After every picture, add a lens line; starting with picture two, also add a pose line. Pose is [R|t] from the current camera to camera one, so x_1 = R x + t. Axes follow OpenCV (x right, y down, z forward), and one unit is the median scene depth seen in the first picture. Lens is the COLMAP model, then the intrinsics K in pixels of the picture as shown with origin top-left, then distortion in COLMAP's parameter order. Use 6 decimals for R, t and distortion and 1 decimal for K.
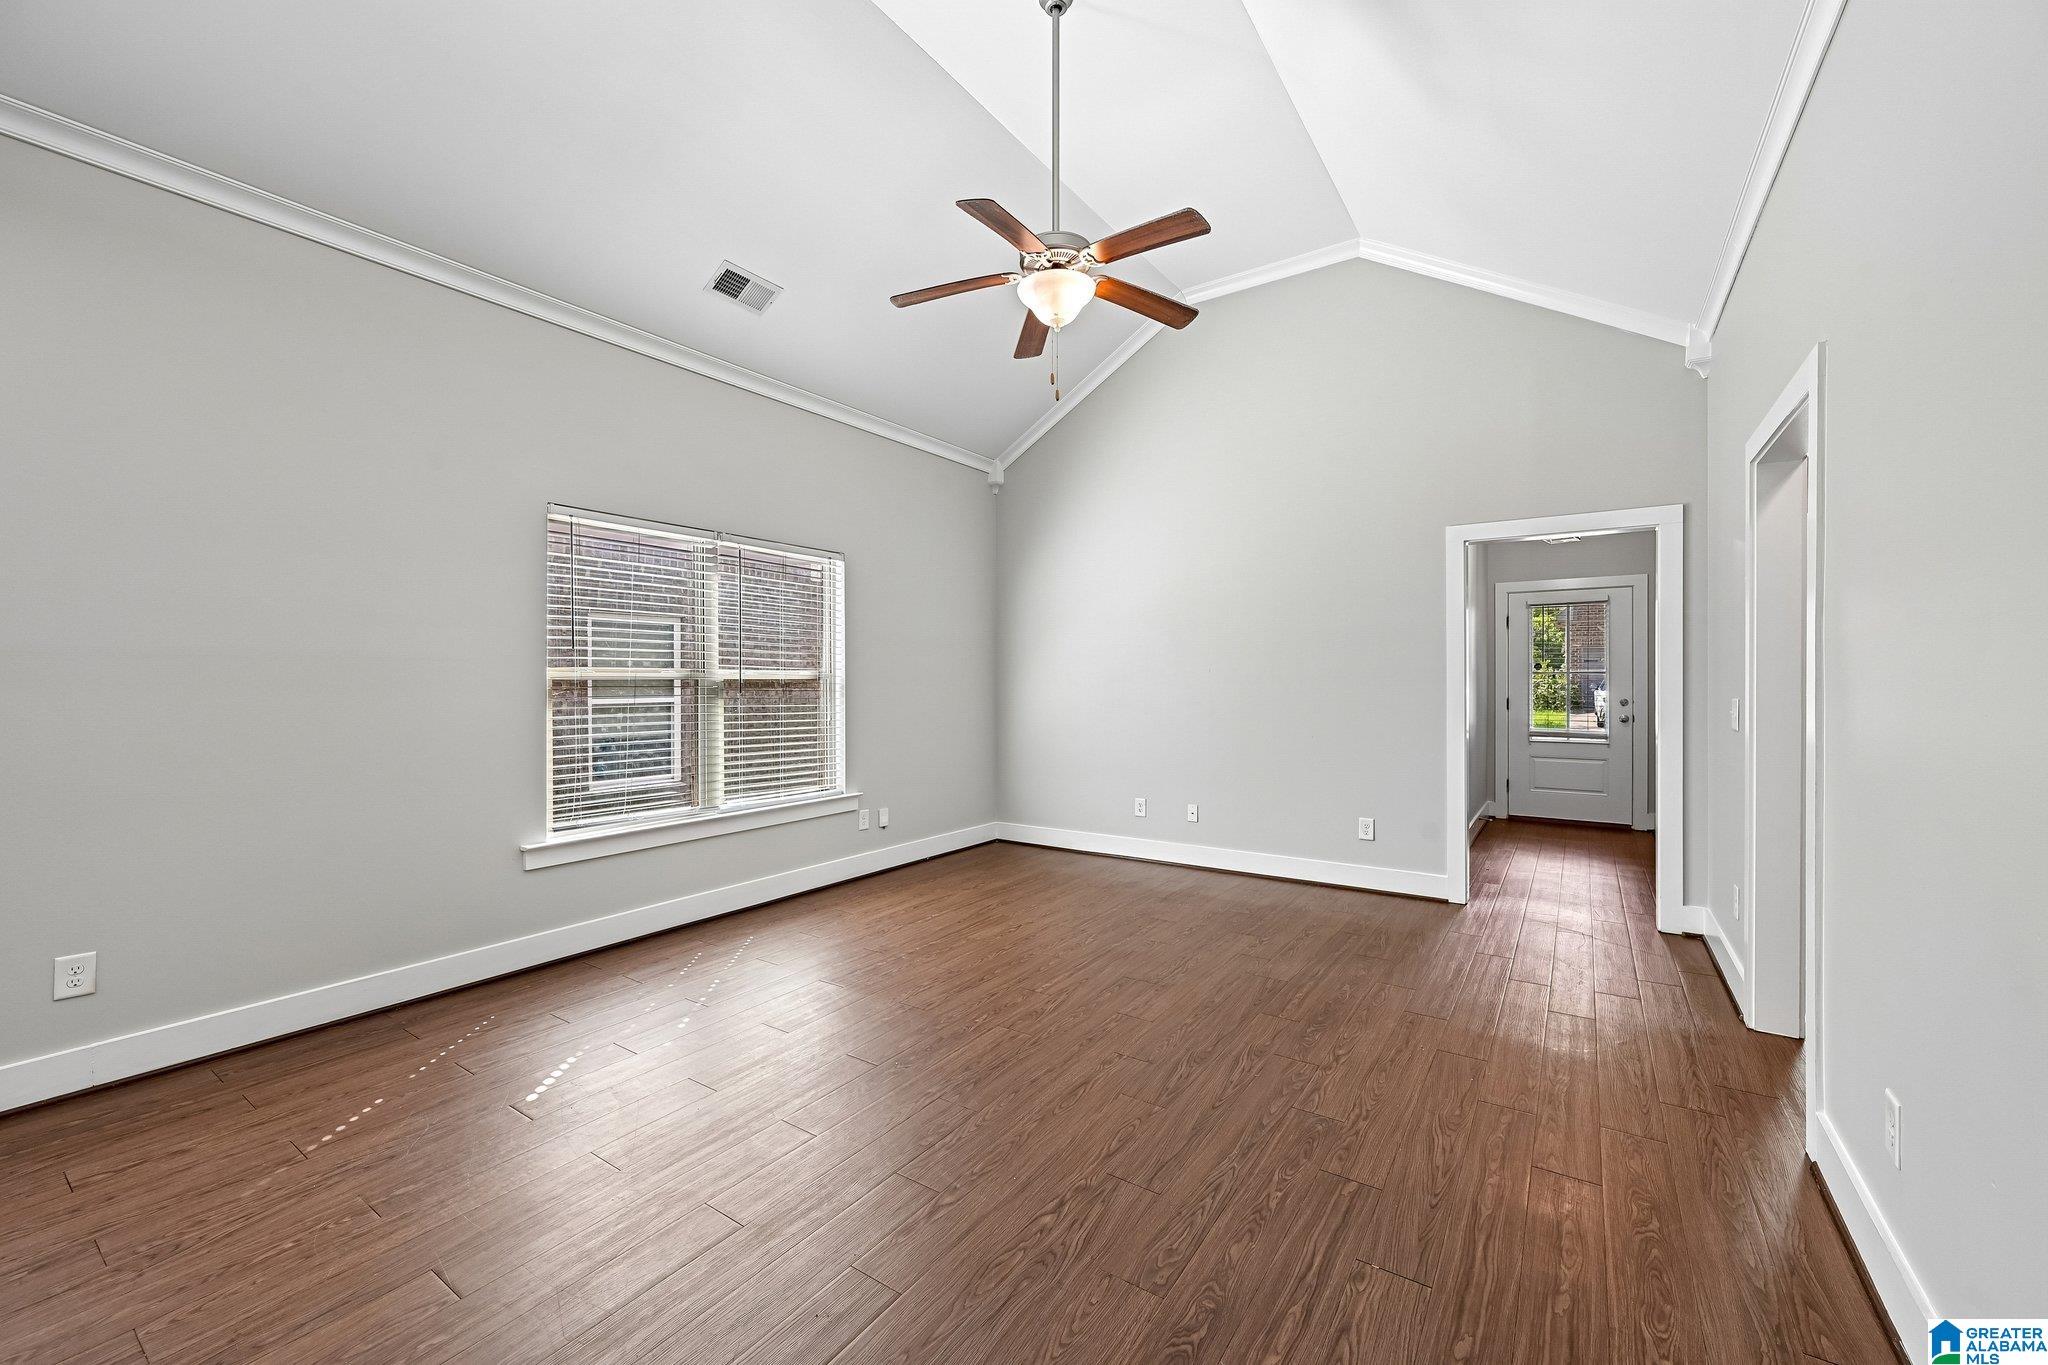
lens RADIAL K [[812.4, 0, 1024.0], [0, 812.4, 682.5], [0, 0, 1]] dist [-0.000458, 0.000132]
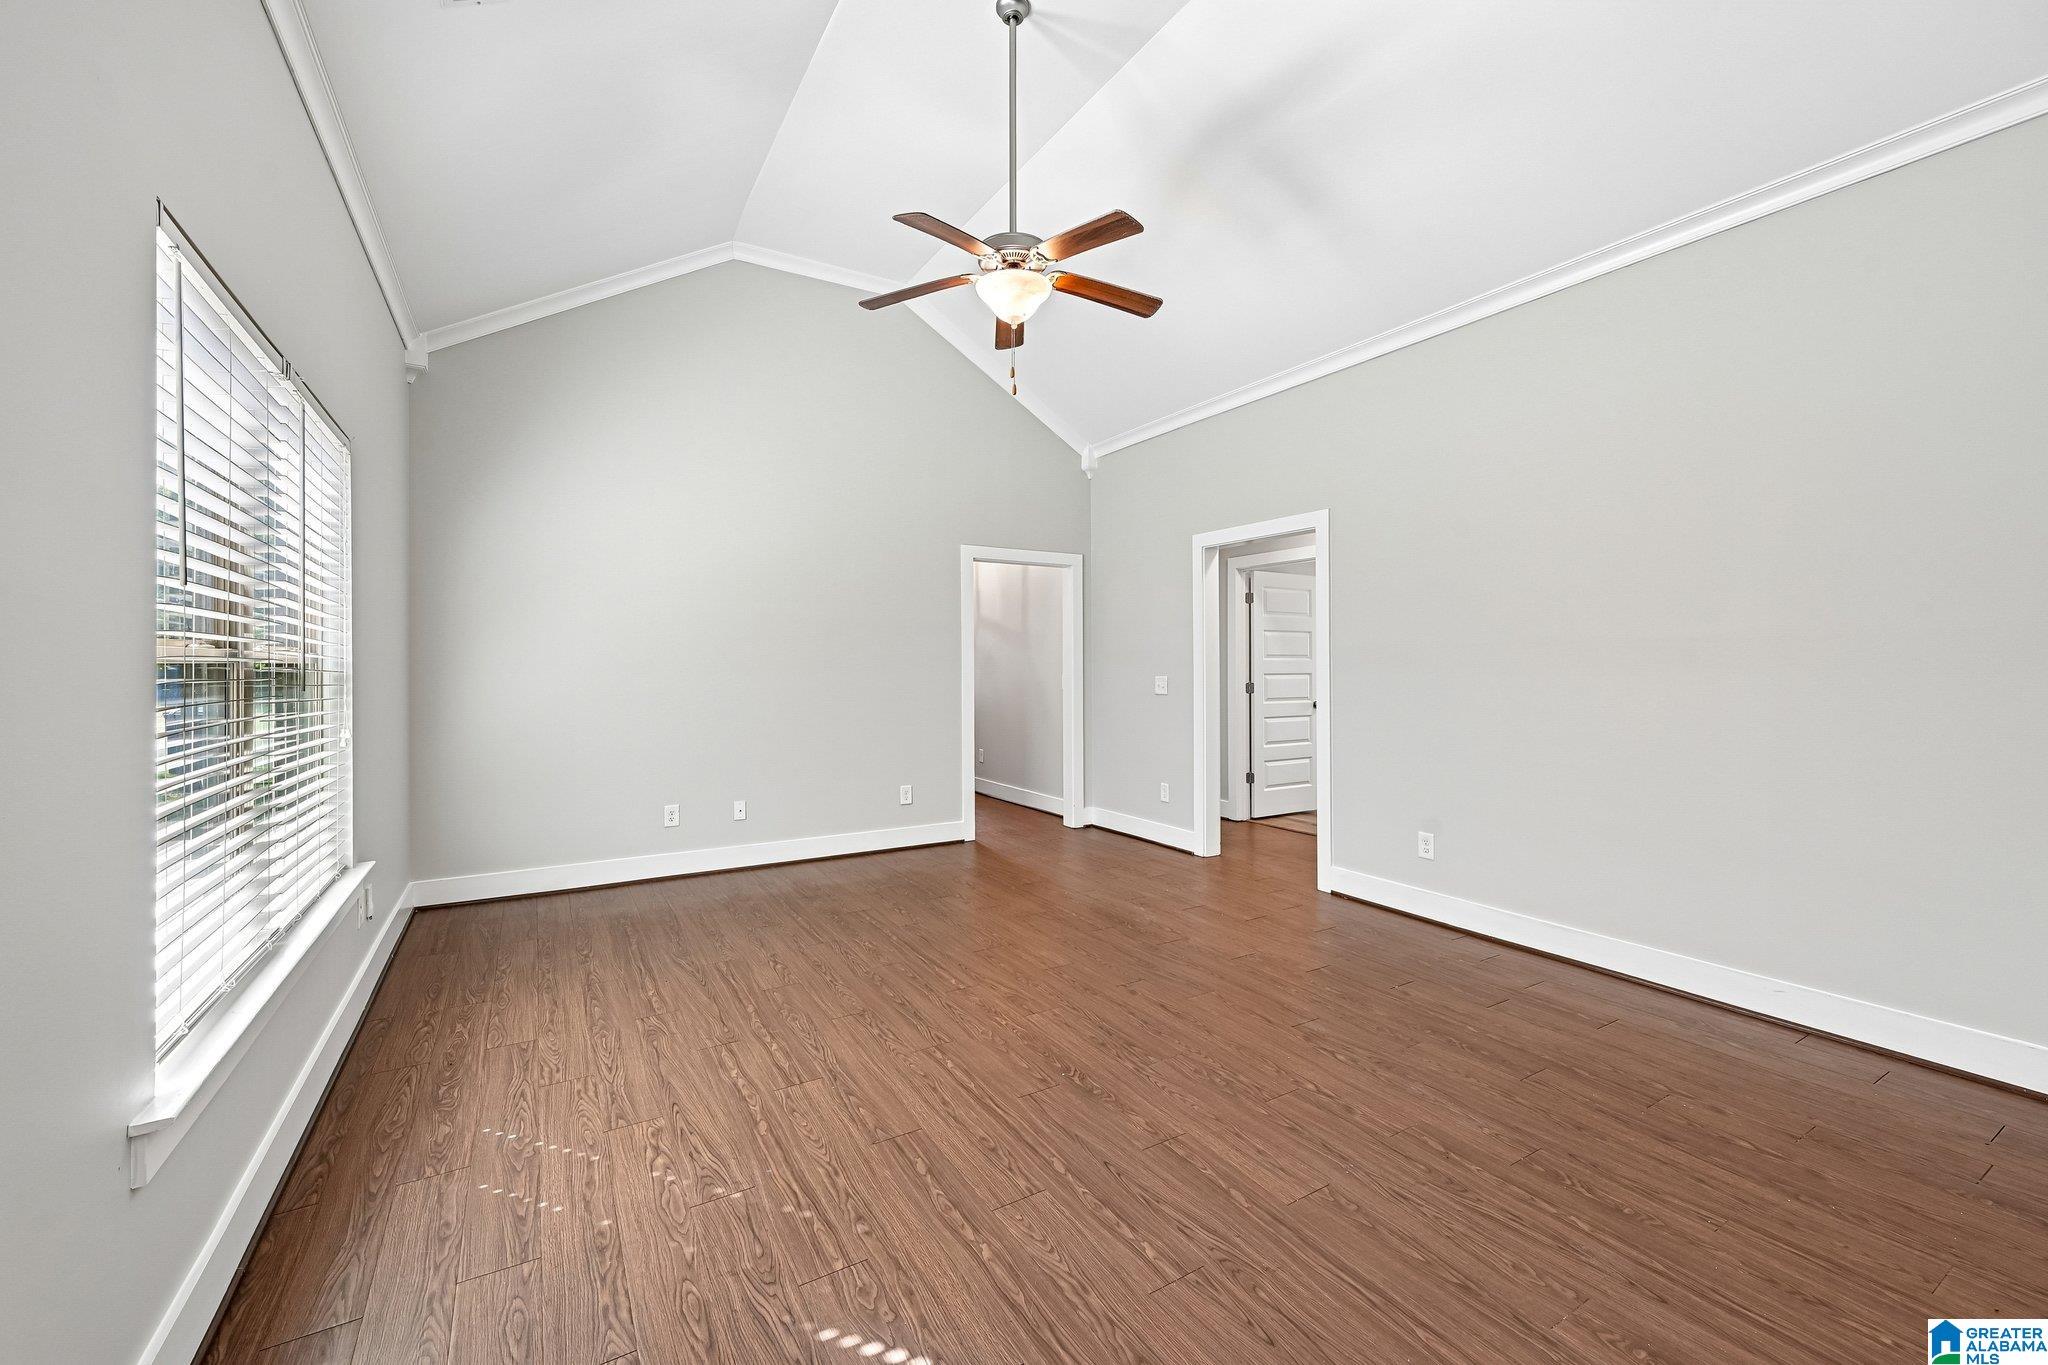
lens RADIAL K [[827.7, 0, 1031.5], [0, 827.7, 658.1], [0, 0, 1]] dist [-0.000412, -0.000213]
pose [[0.409194, 0.008098, 0.912412, -0.824271], [0.002145, 0.999949, -0.009837, -0.002517], [-0.912445, 0.005982, 0.409155, 0.503042]]
